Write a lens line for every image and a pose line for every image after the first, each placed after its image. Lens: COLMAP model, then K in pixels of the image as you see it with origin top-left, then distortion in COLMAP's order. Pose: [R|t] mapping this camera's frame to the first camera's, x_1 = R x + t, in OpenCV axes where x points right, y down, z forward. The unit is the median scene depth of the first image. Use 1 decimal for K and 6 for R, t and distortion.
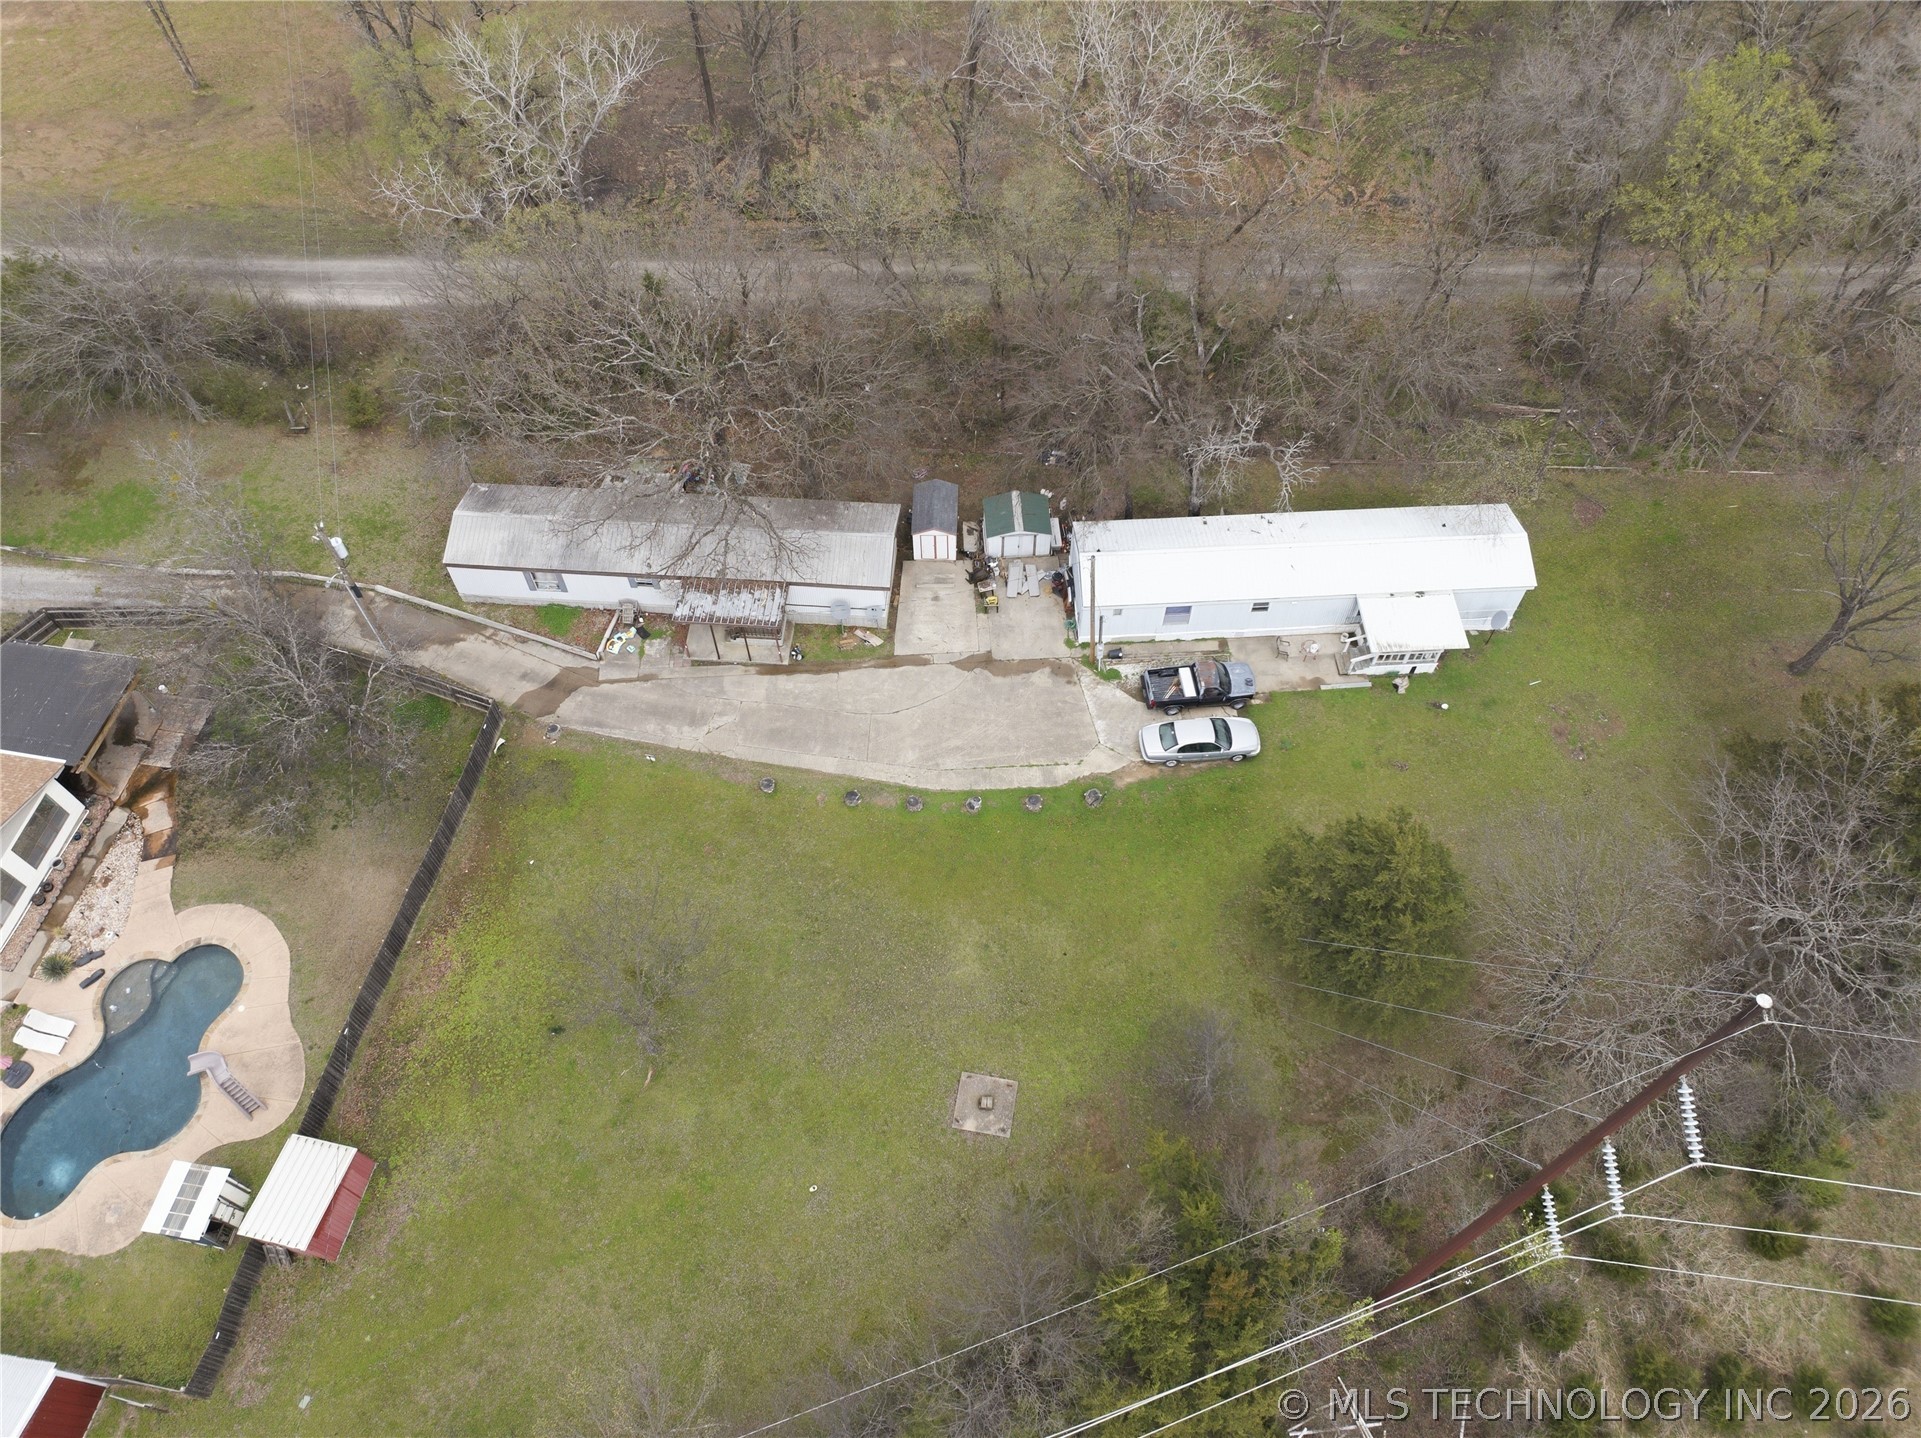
lens RADIAL K [[1350.8, 0, 960.5], [0, 1350.8, 719.0], [0, 0, 1]] dist [-0.053689, 0.027542]
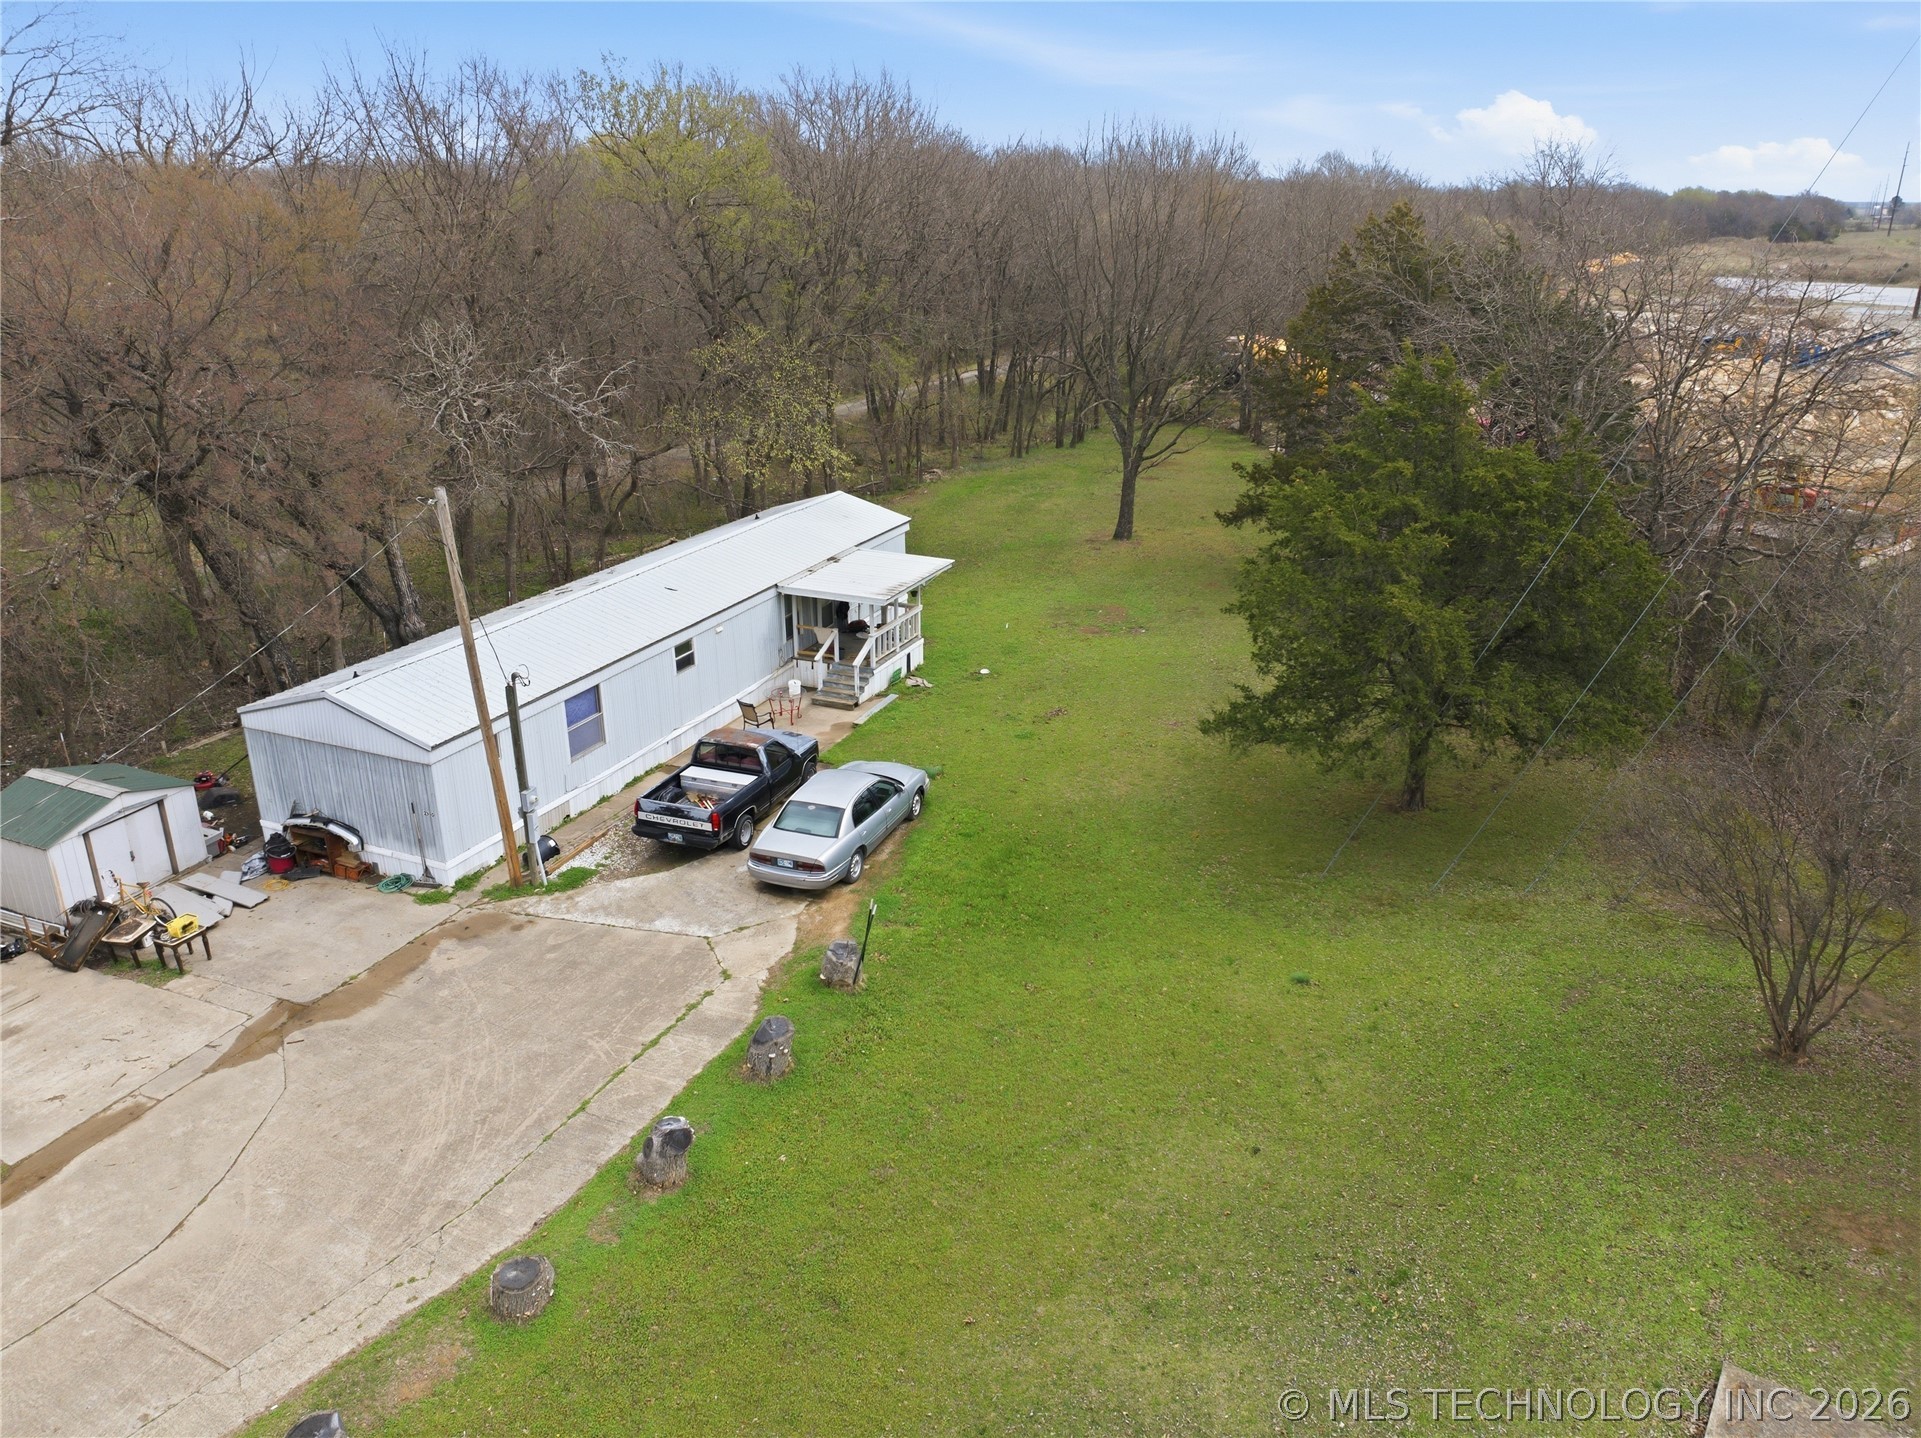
lens RADIAL K [[1350.8, 0, 960.5], [0, 1350.8, 719.0], [0, 0, 1]] dist [-0.053689, 0.027542]
pose [[0.436123, -0.312211, 0.843991, -0.182540], [0.756054, 0.635770, -0.155496, 0.097037], [-0.488037, 0.705918, 0.513322, 0.738936]]
